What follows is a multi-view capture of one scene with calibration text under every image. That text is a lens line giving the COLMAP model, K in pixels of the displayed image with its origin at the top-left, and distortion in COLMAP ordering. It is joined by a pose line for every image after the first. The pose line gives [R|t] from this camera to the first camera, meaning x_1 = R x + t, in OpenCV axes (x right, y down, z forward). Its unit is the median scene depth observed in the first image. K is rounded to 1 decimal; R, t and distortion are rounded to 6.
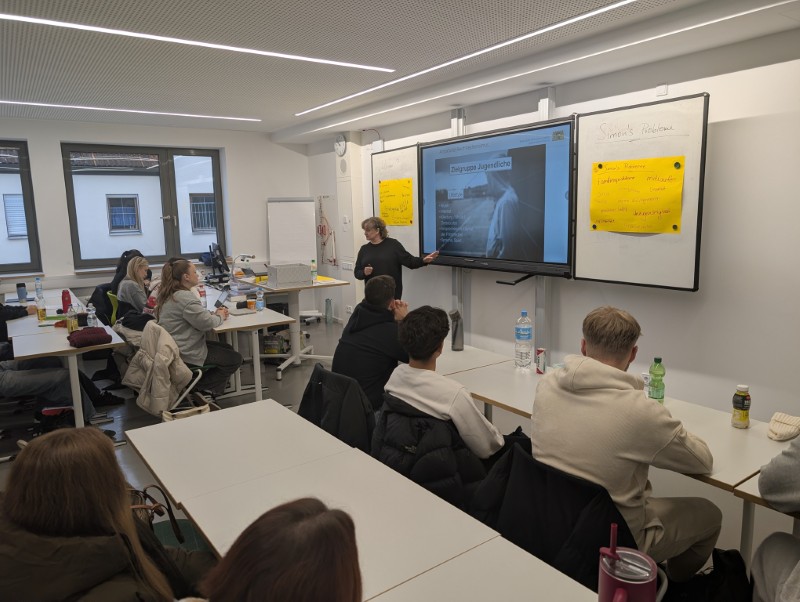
lens RADIAL K [[585.6, 0, 406.1], [0, 585.6, 299.0], [0, 0, 1]] dist [-0.007503, -0.010738]
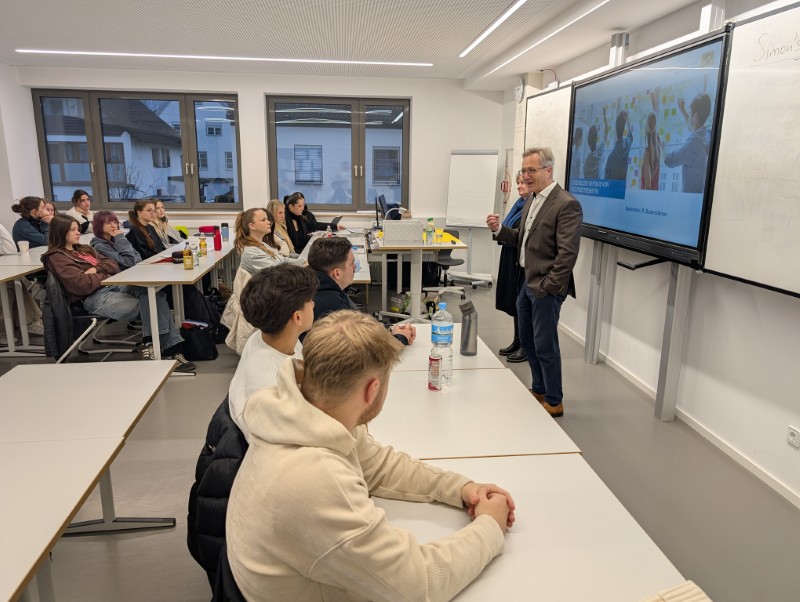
lens RADIAL K [[585.6, 0, 401.4], [0, 585.6, 296.2], [0, 0, 1]] dist [-0.007503, -0.010738]
pose [[0.862812, 0.136261, -0.486814, 0.250409], [-0.103341, 0.990194, 0.094003, -0.025477], [0.494849, -0.030799, 0.868433, 0.176061]]
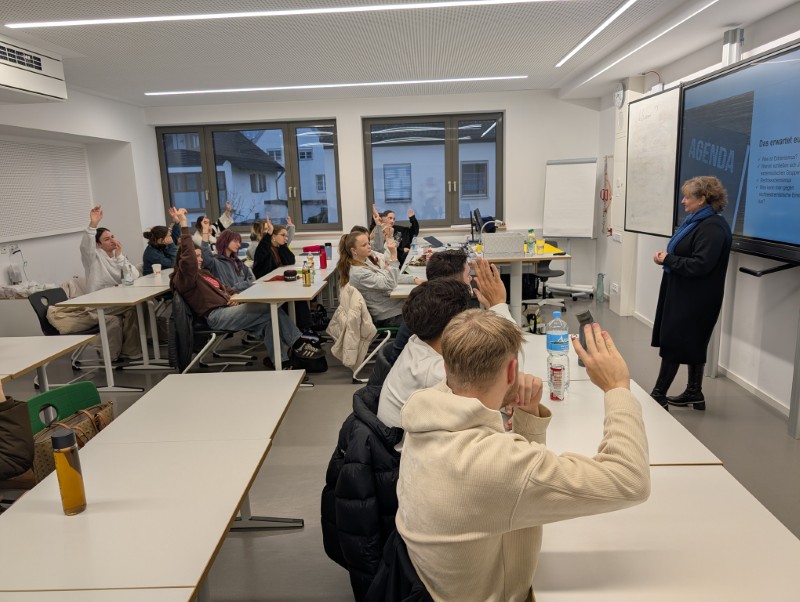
lens RADIAL K [[585.6, 0, 389.3], [0, 585.6, 299.0], [0, 0, 1]] dist [-0.007503, -0.010738]
pose [[0.773104, 0.109990, -0.624670, 0.237325], [-0.070567, 0.993651, 0.087623, -0.022444], [0.630342, -0.023661, 0.775957, 0.149544]]
